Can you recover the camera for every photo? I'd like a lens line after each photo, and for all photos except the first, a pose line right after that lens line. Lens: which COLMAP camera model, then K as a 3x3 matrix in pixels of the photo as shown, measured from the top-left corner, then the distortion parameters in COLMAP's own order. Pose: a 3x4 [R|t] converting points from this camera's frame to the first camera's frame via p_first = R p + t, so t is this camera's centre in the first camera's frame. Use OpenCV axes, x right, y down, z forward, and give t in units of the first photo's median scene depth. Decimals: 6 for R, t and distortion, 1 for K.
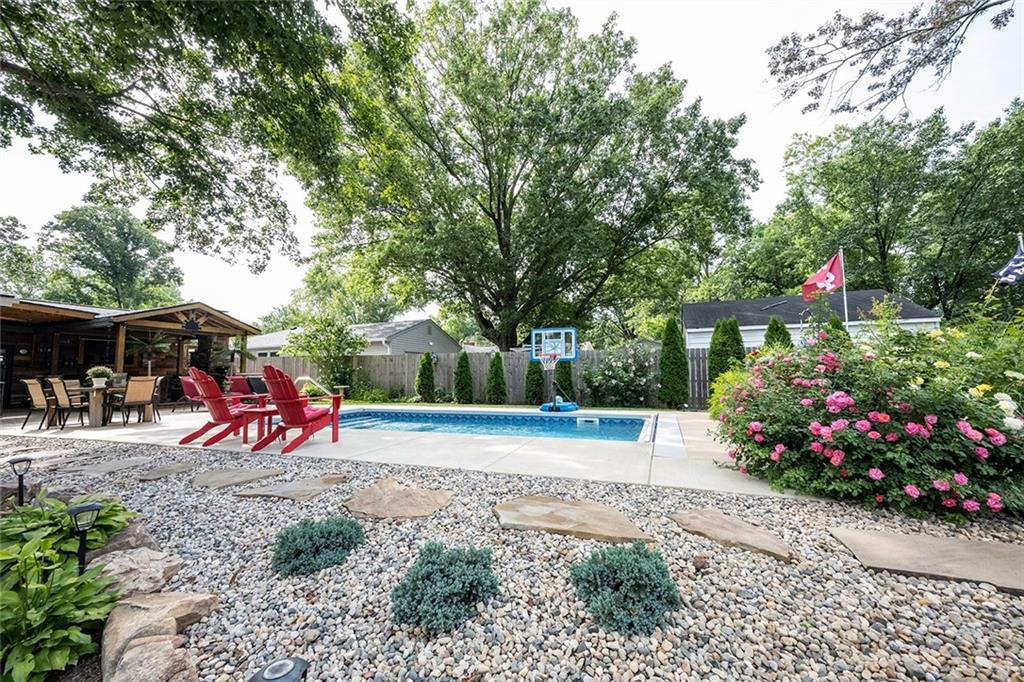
lens RADIAL K [[402.7, 0, 503.9], [0, 402.7, 340.8], [0, 0, 1]] dist [-0.001226, 0.000457]
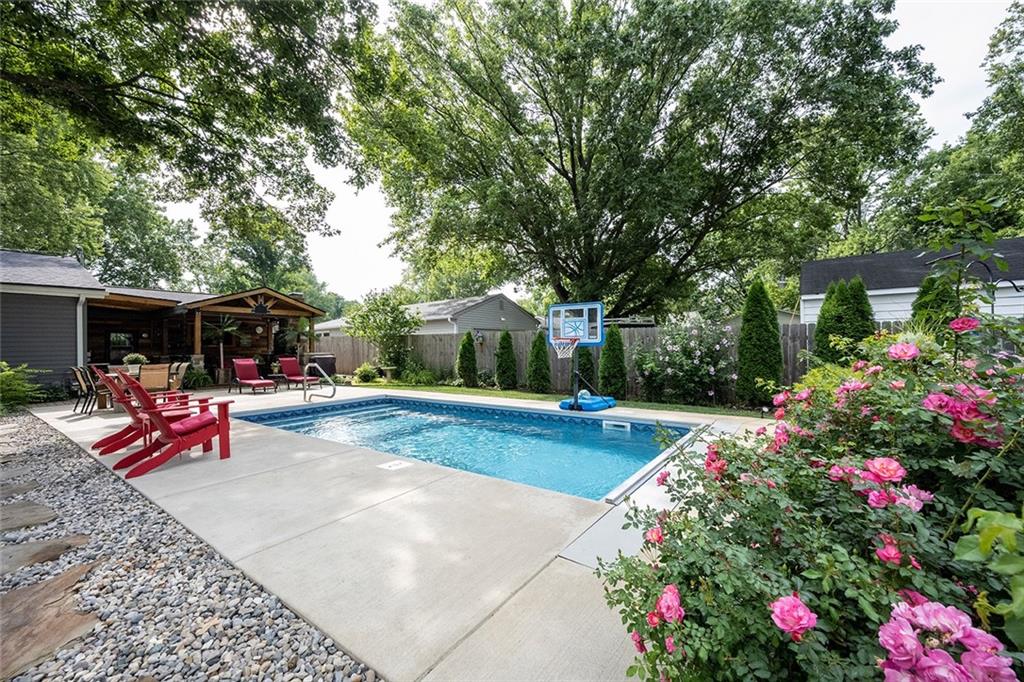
lens RADIAL K [[402.7, 0, 508.5], [0, 402.7, 338.0], [0, 0, 1]] dist [-0.001226, 0.000457]
pose [[0.966349, -0.008885, -0.257080, 0.112522], [0.025121, 0.997886, 0.059940, -0.008259], [0.256004, -0.064381, 0.964530, 0.124091]]
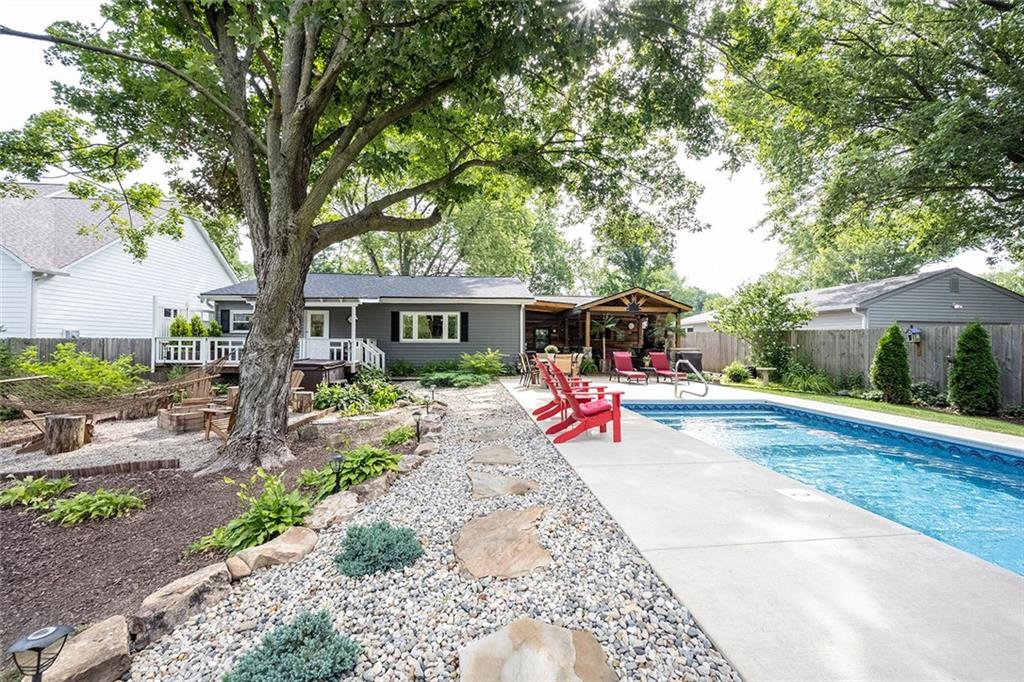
lens RADIAL K [[402.7, 0, 508.7], [0, 402.7, 337.5], [0, 0, 1]] dist [-0.001226, 0.000457]
pose [[0.452601, 0.005120, -0.891698, 0.094715], [0.057926, 0.997703, 0.035130, -0.011407], [0.889830, -0.067552, 0.451265, 0.124027]]
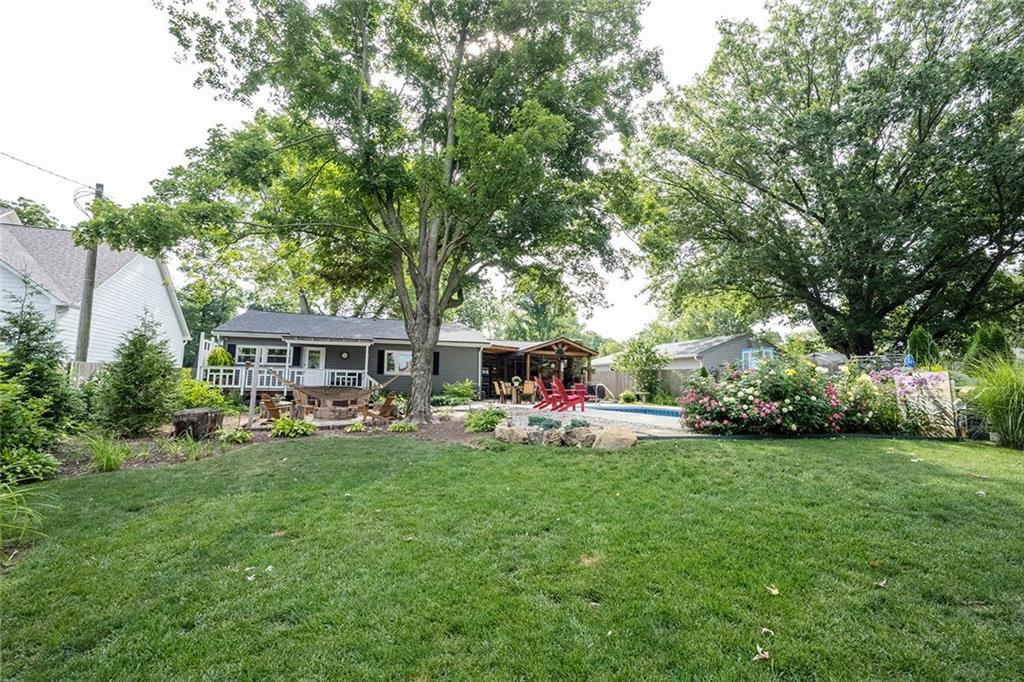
lens RADIAL K [[434.2, 0, 508.4], [0, 434.2, 344.6], [0, 0, 1]] dist [-0.001568, -0.000014]
pose [[0.659133, -0.048141, -0.750484, 0.360044], [0.035786, 0.998826, -0.032641, -0.015732], [0.751175, -0.005342, 0.660082, -0.279936]]
